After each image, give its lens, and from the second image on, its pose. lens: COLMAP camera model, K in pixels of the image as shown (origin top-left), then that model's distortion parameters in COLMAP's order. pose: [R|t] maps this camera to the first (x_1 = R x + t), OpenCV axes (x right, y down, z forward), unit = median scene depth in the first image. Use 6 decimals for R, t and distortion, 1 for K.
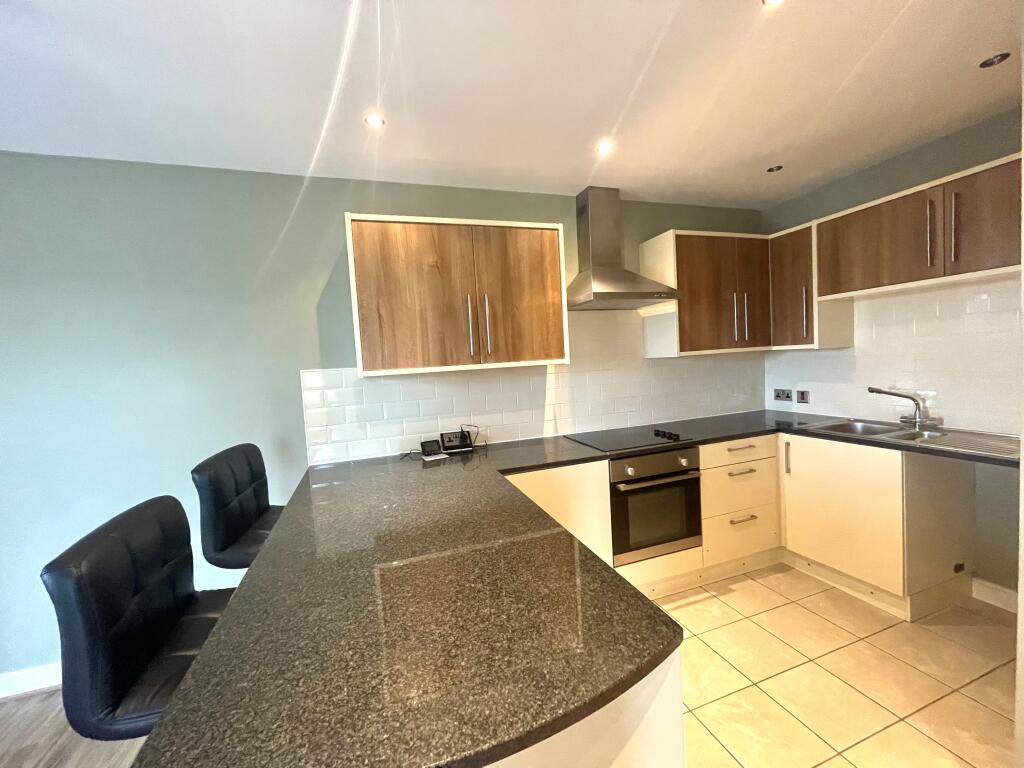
lens RADIAL K [[412.7, 0, 513.7], [0, 412.7, 382.6], [0, 0, 1]] dist [-0.002995, 0.000354]
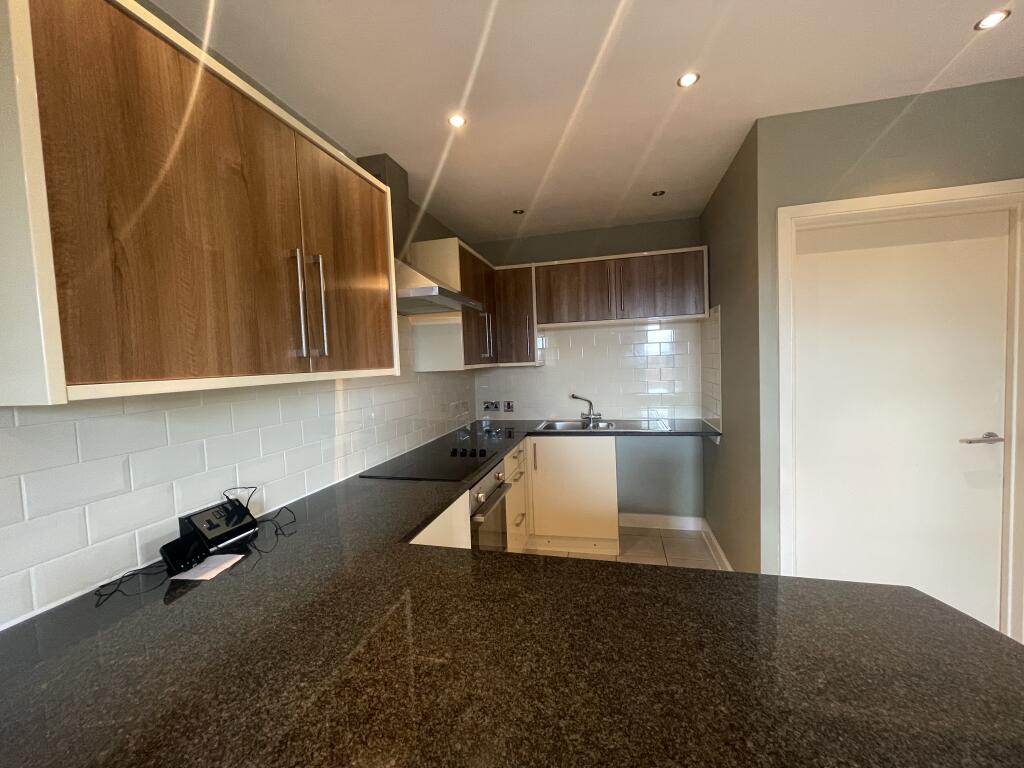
lens RADIAL K [[412.7, 0, 508.4], [0, 412.7, 384.9], [0, 0, 1]] dist [-0.002995, 0.000354]
pose [[0.546055, -0.009563, 0.837695, -0.371511], [0.053176, 0.998314, -0.023267, -0.000081], [-0.836060, 0.057250, 0.545642, 0.411334]]
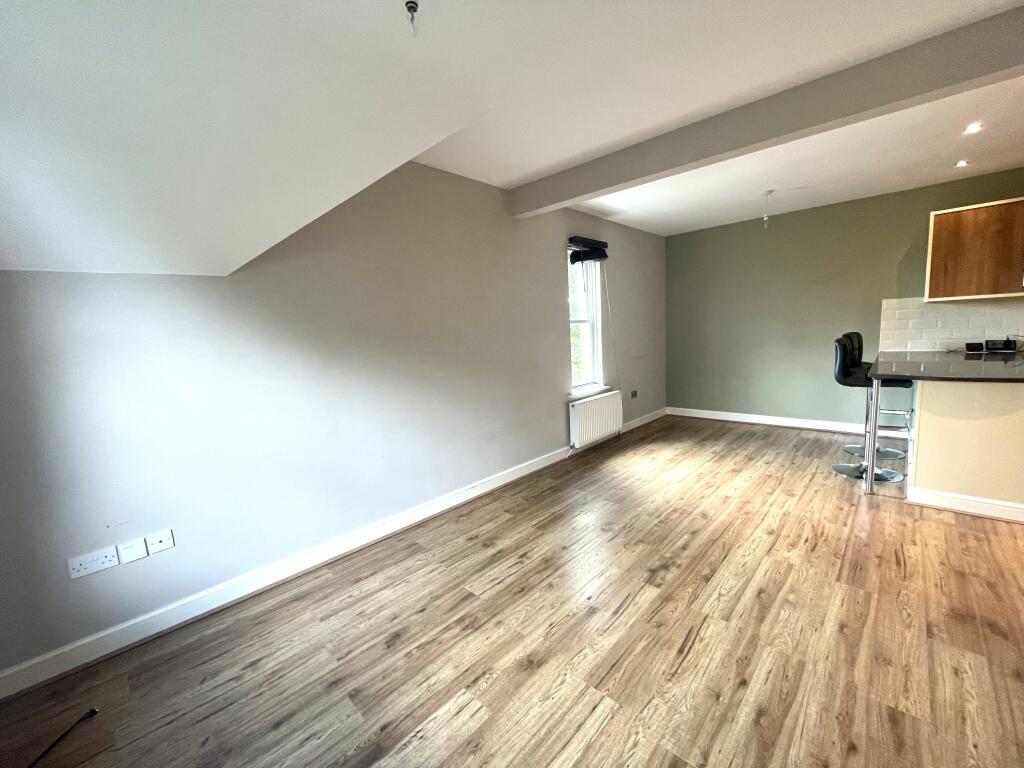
lens RADIAL K [[412.7, 0, 516.5], [0, 412.7, 382.7], [0, 0, 1]] dist [-0.002995, 0.000354]
pose [[0.477456, 0.143579, -0.866846, 0.334340], [-0.018481, 0.987981, 0.153464, 0.079473], [0.878462, -0.057252, 0.474371, -1.249135]]
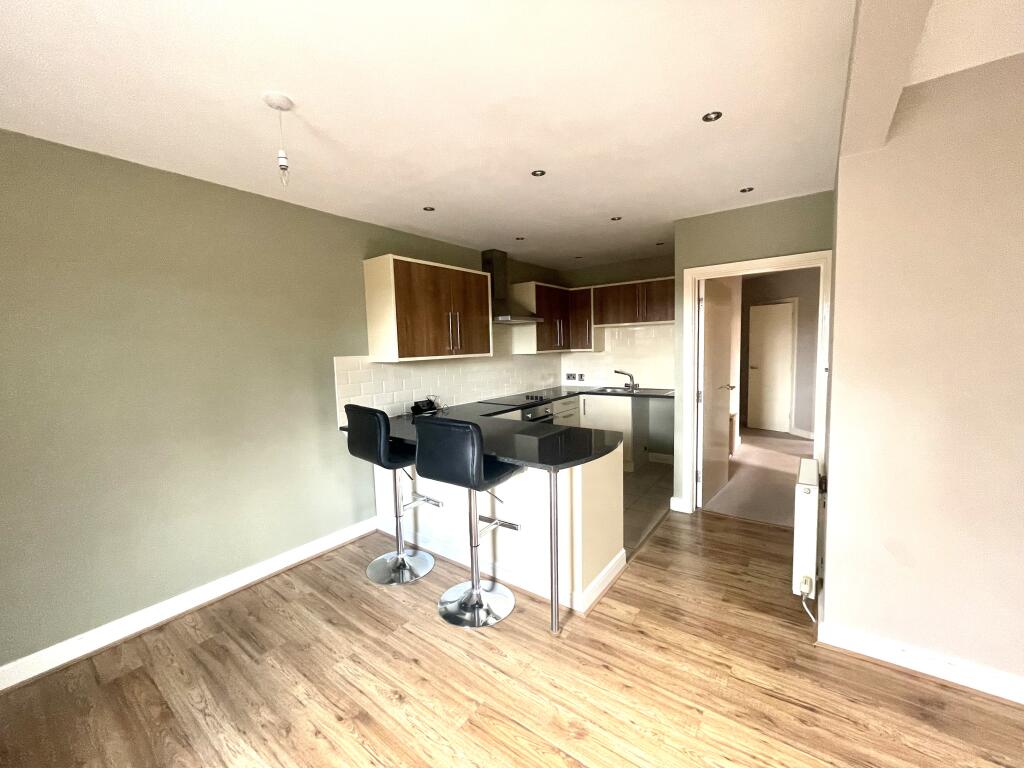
lens RADIAL K [[412.7, 0, 508.2], [0, 412.7, 383.7], [0, 0, 1]] dist [-0.002995, 0.000354]
pose [[0.825904, -0.017662, 0.563534, -0.737138], [0.014031, 0.999844, 0.010774, 0.047177], [-0.563636, -0.000991, 0.826023, -0.412009]]
